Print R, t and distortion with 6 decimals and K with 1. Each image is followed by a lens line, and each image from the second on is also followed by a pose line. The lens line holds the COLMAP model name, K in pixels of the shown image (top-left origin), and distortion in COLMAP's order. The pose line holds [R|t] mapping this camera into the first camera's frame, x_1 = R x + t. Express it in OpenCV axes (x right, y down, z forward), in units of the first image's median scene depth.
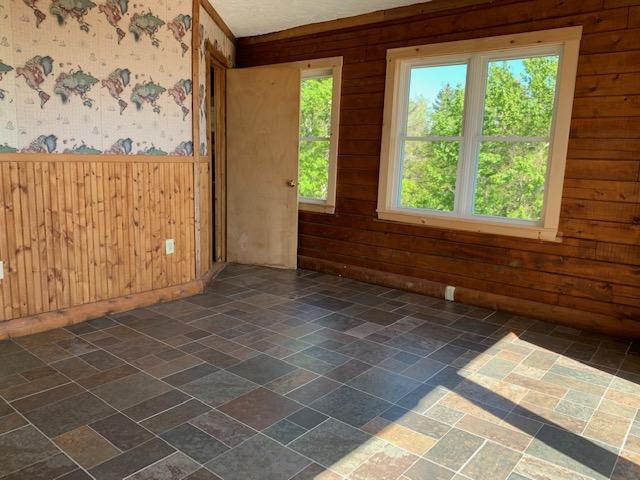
lens RADIAL K [[492.5, 0, 319.8], [0, 492.5, 238.4], [0, 0, 1]] dist [0.001740, 0.004326]
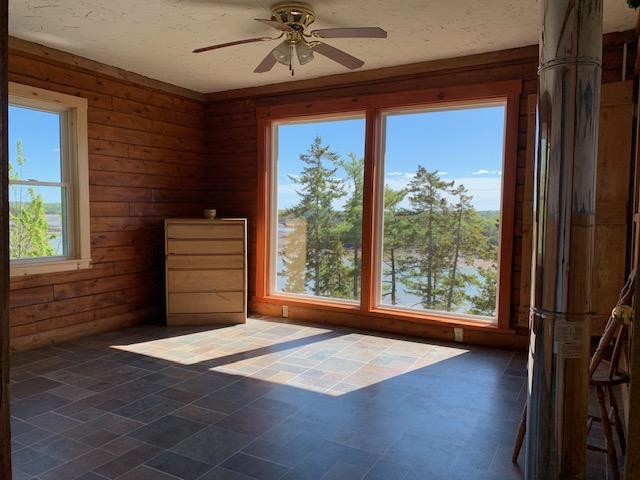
lens RADIAL K [[492.5, 0, 319.4], [0, 492.5, 241.5], [0, 0, 1]] dist [0.001740, 0.004326]
pose [[-0.179726, -0.093104, 0.979301, -0.887279], [0.151109, 0.981083, 0.121005, -0.131702], [-0.972042, 0.169729, -0.162257, 0.689975]]
